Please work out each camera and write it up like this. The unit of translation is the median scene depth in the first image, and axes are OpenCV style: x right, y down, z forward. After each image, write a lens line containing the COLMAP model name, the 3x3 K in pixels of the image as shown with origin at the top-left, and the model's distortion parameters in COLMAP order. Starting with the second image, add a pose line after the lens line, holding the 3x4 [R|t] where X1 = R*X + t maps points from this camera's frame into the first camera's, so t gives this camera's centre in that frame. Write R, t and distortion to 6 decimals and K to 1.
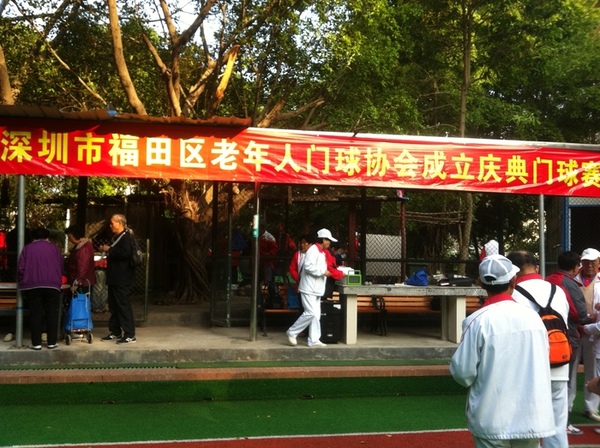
lens RADIAL K [[564.7, 0, 298.4], [0, 564.7, 233.7], [0, 0, 1]] dist [0.005619, -0.009243]
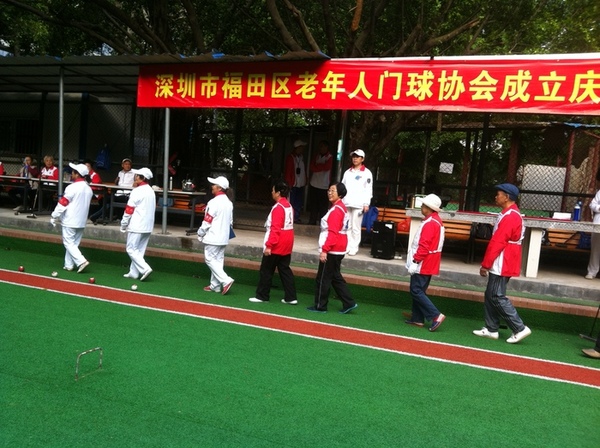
lens RADIAL K [[547.8, 0, 299.6], [0, 547.8, 250.4], [0, 0, 1]] dist [0.003558, -0.019076]
pose [[0.853327, 0.108187, -0.510029, 0.435237], [-0.029158, 0.986606, 0.160495, 0.011785], [0.520561, -0.122083, 0.845052, 0.013686]]
